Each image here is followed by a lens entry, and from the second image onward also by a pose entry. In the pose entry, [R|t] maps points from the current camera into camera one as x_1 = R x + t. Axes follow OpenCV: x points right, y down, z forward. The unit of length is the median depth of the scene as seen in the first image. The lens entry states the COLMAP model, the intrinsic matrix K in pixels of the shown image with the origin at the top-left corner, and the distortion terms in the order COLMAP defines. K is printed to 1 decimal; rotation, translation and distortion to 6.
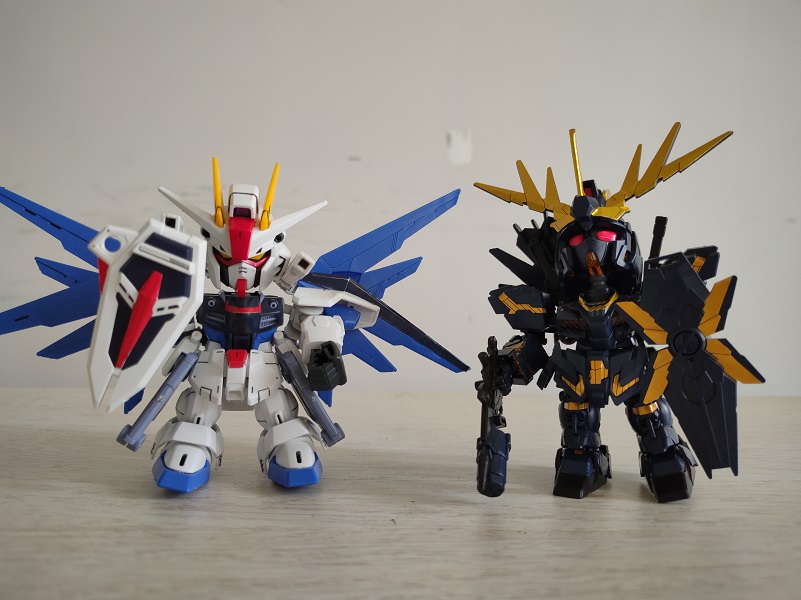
lens RADIAL K [[654.1, 0, 400.0], [0, 654.1, 299.2], [0, 0, 1]] dist [-0.014116, -0.006261]
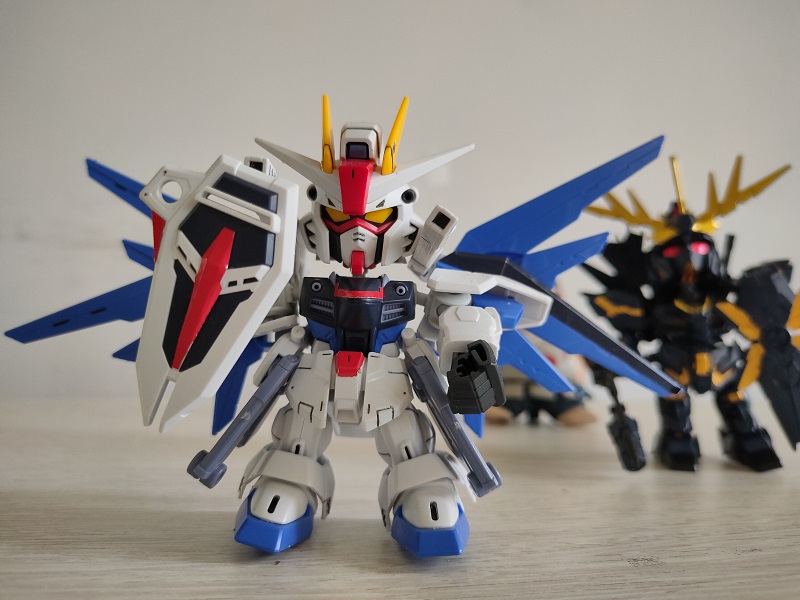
lens RADIAL K [[653.3, 0, 398.8], [0, 653.3, 300.5], [0, 0, 1]] dist [-0.014116, -0.006261]
pose [[0.975259, 0.000761, -0.221063, -0.041127], [-0.009389, 0.999234, -0.037981, 0.048648], [0.220865, 0.039117, 0.974520, 0.321667]]
